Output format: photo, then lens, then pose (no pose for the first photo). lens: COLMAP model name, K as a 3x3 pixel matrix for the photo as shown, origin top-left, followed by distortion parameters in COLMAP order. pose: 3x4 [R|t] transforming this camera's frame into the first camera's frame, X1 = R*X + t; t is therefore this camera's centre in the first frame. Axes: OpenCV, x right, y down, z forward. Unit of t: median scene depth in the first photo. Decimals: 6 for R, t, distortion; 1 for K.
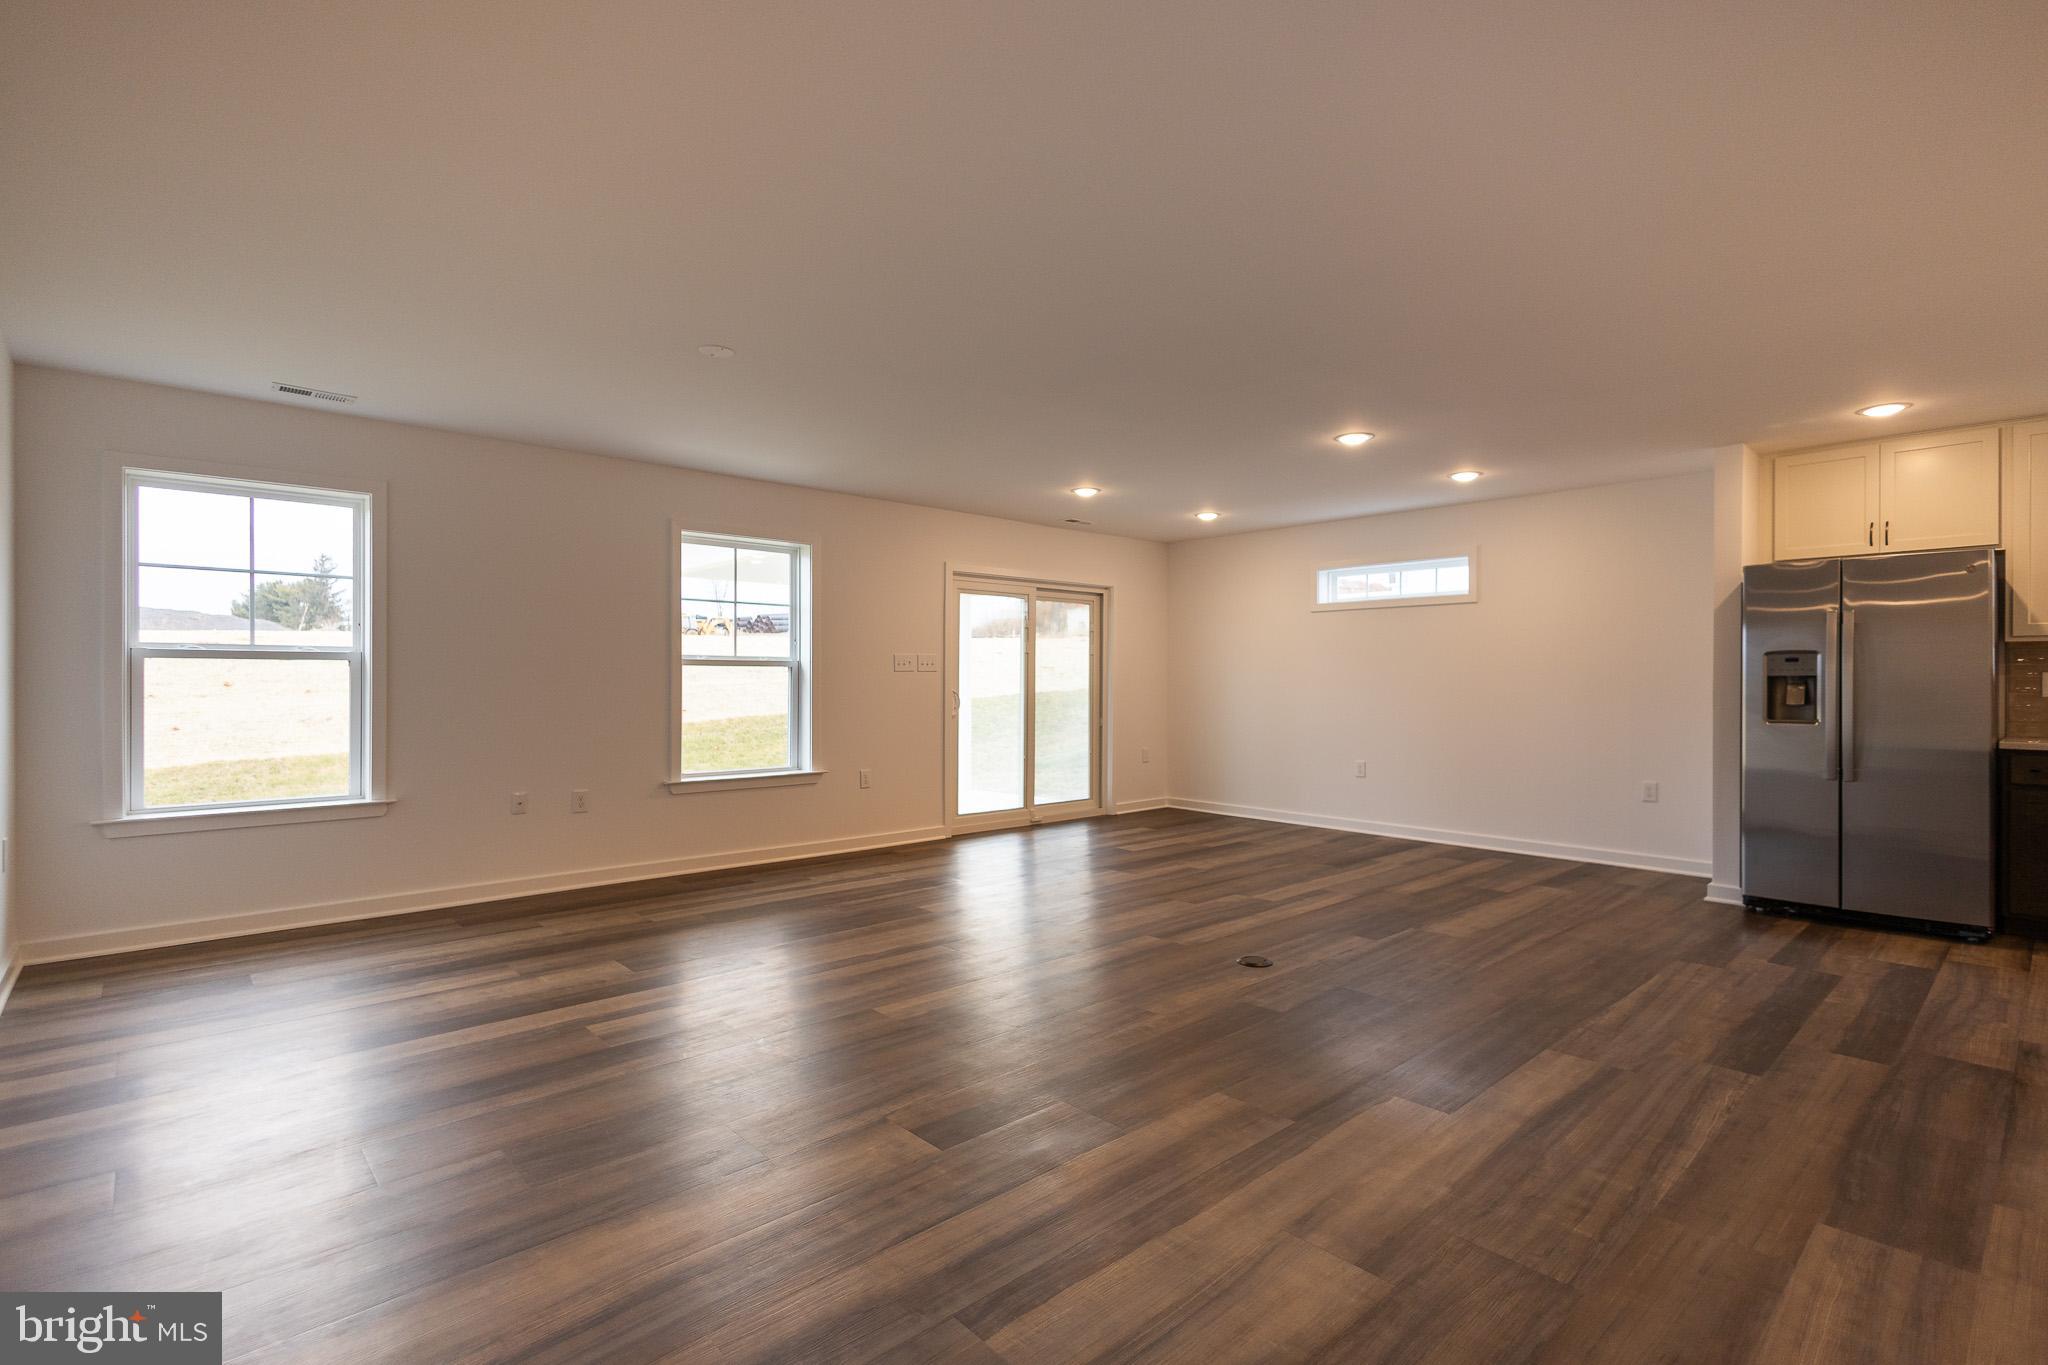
lens RADIAL K [[954.0, 0, 1014.2], [0, 954.0, 682.0], [0, 0, 1]] dist [0.002756, -0.001667]
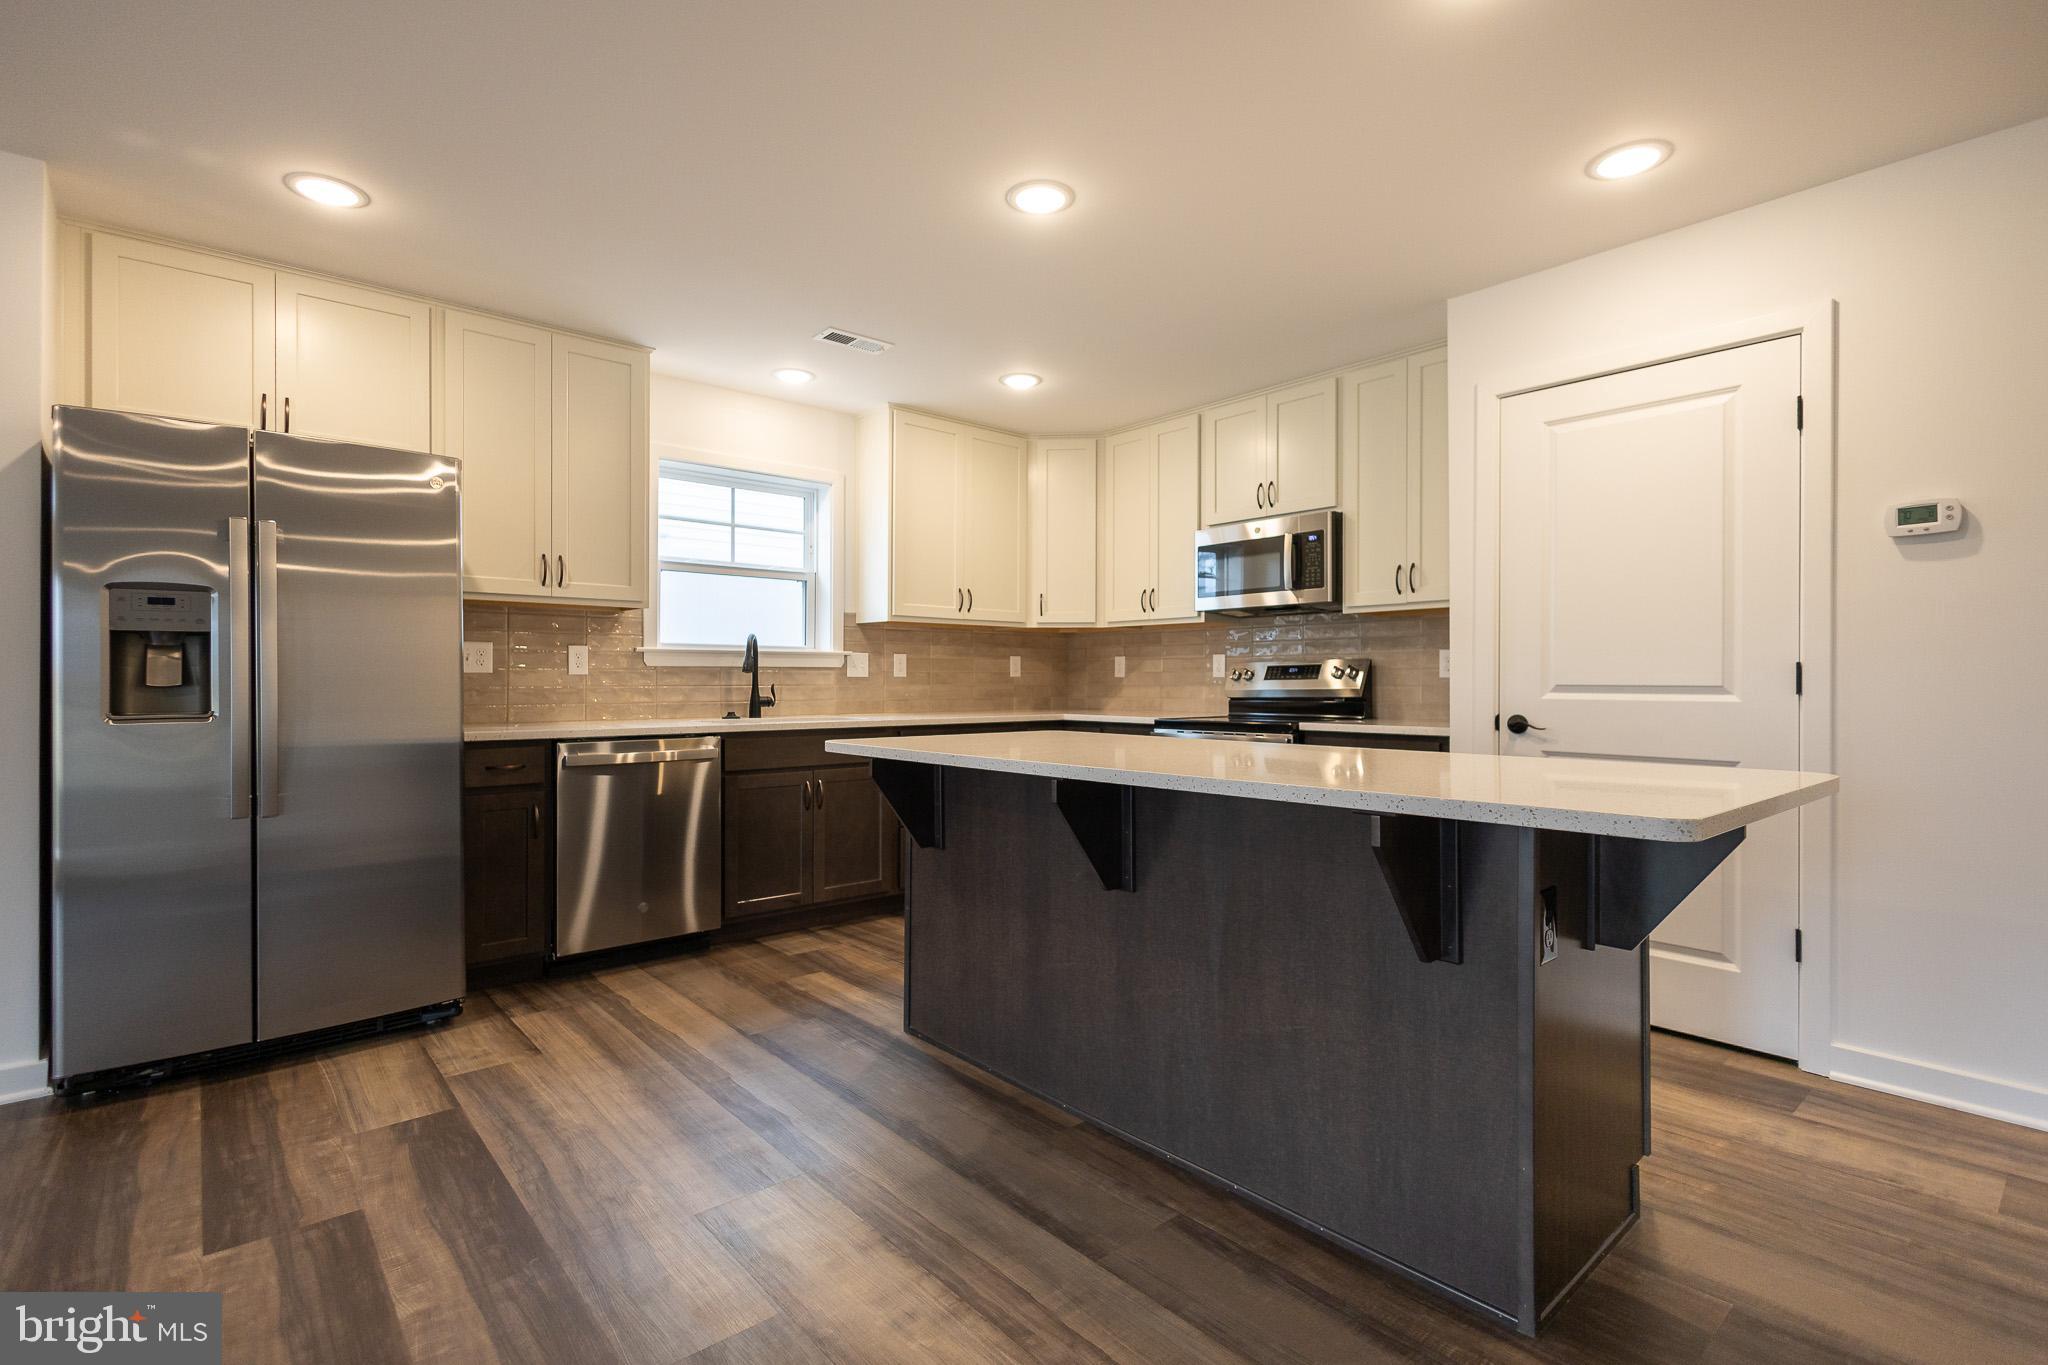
lens RADIAL K [[946.3, 0, 1020.0], [0, 946.3, 682.1], [0, 0, 1]] dist [0.006295, -0.000334]
pose [[0.020096, -0.006520, 0.999777, 0.242096], [-0.000814, 0.999978, 0.006538, 0.014742], [-0.999798, -0.000945, 0.020090, 0.419819]]
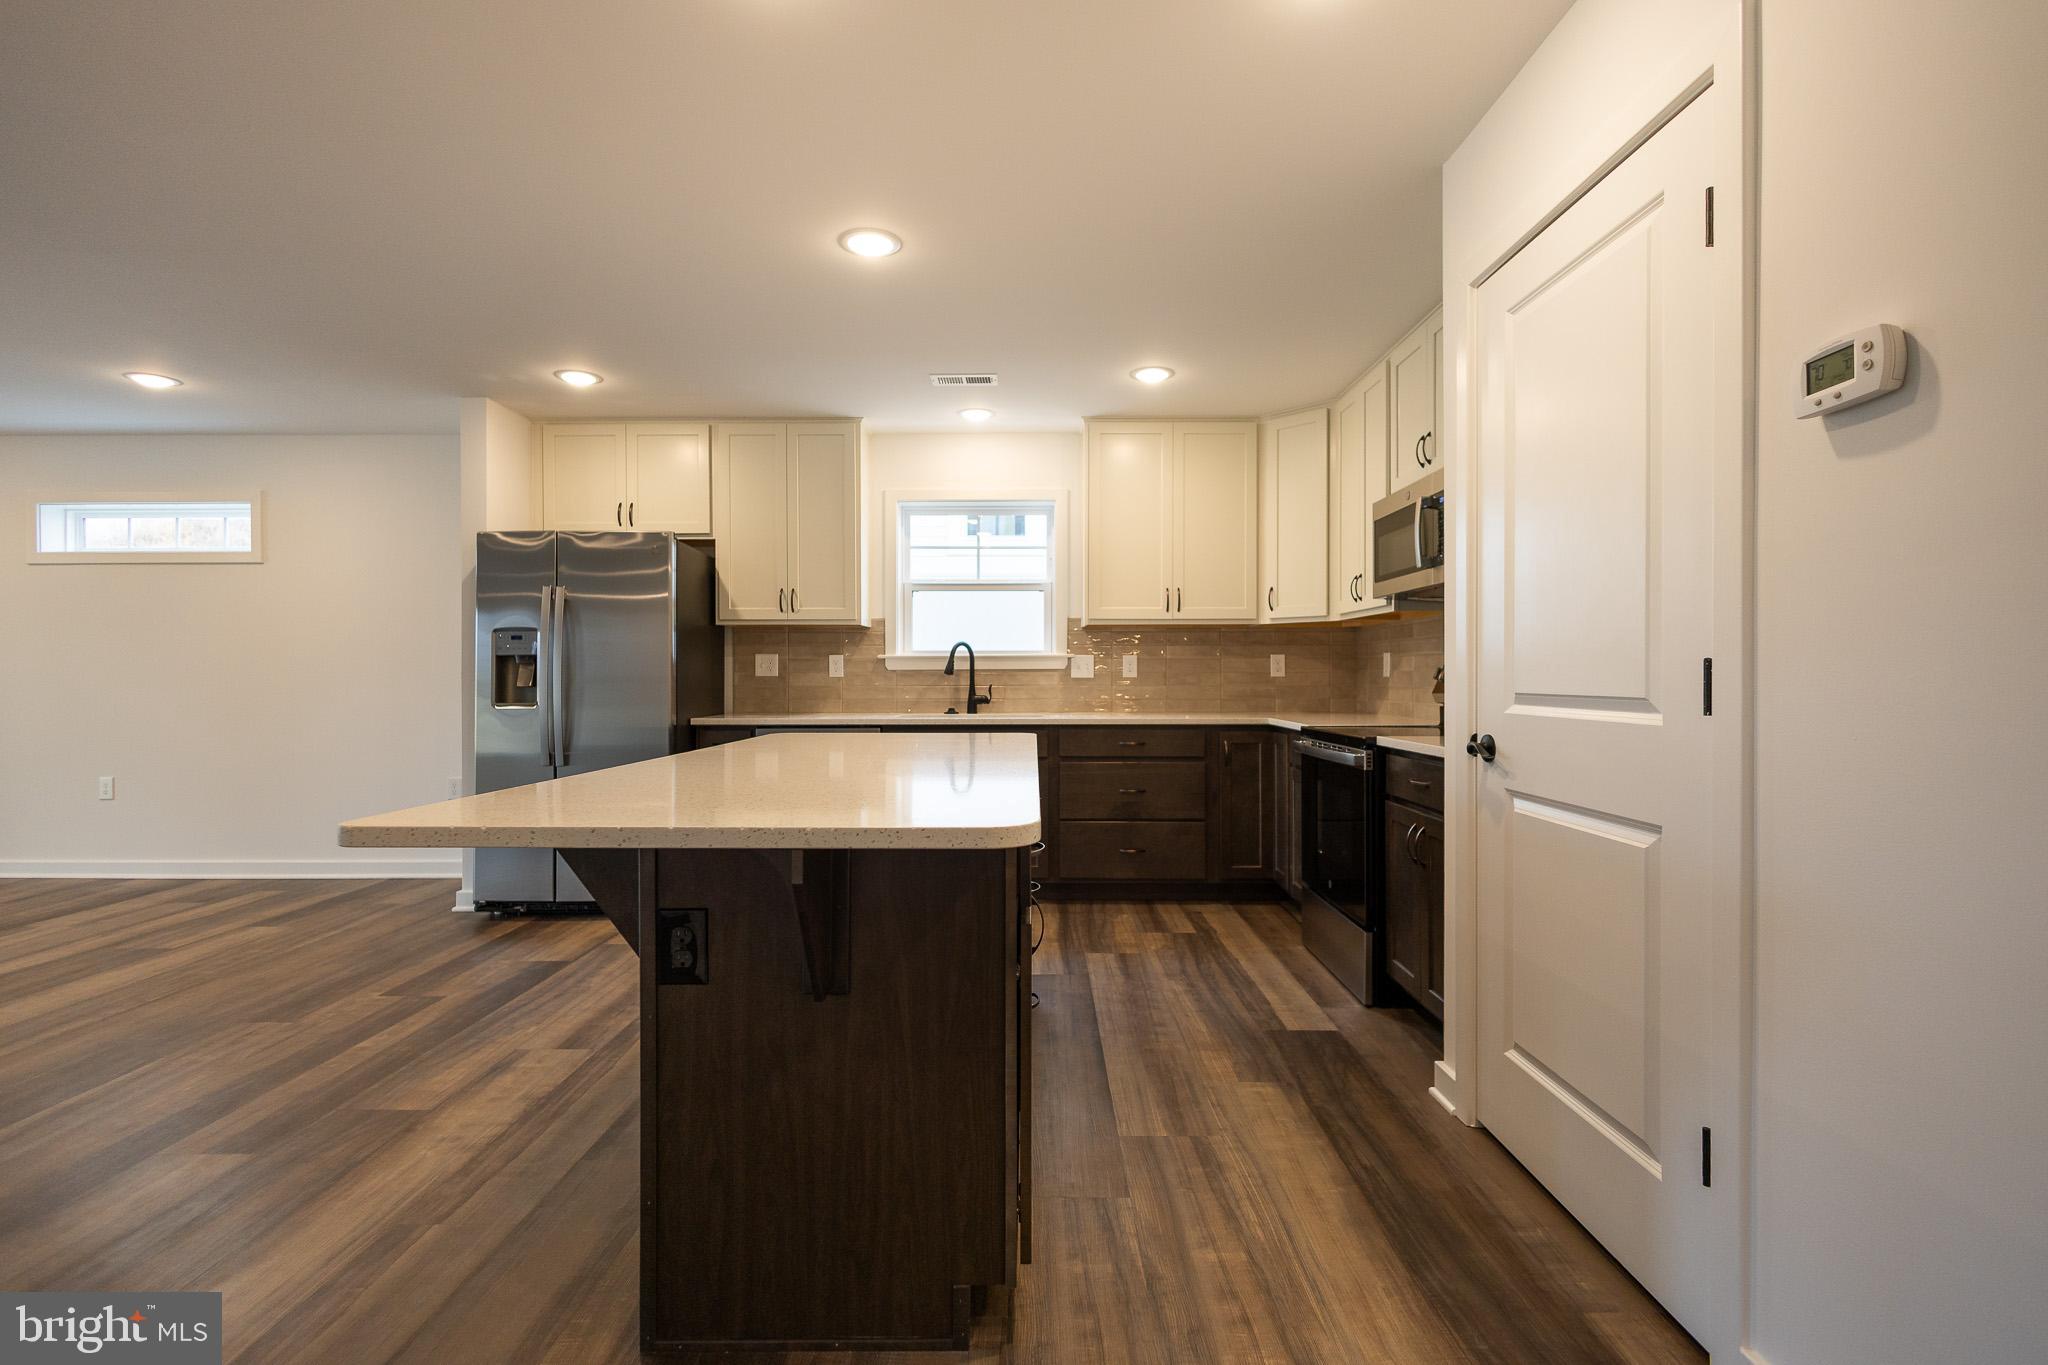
lens RADIAL K [[936.5, 0, 1028.5], [0, 936.5, 679.5], [0, 0, 1]] dist [0.004334, -0.000381]
pose [[0.672933, -0.008552, 0.739654, 0.391532], [0.004821, 0.999963, 0.007175, 0.010819], [-0.739688, -0.001262, 0.672949, 0.022738]]
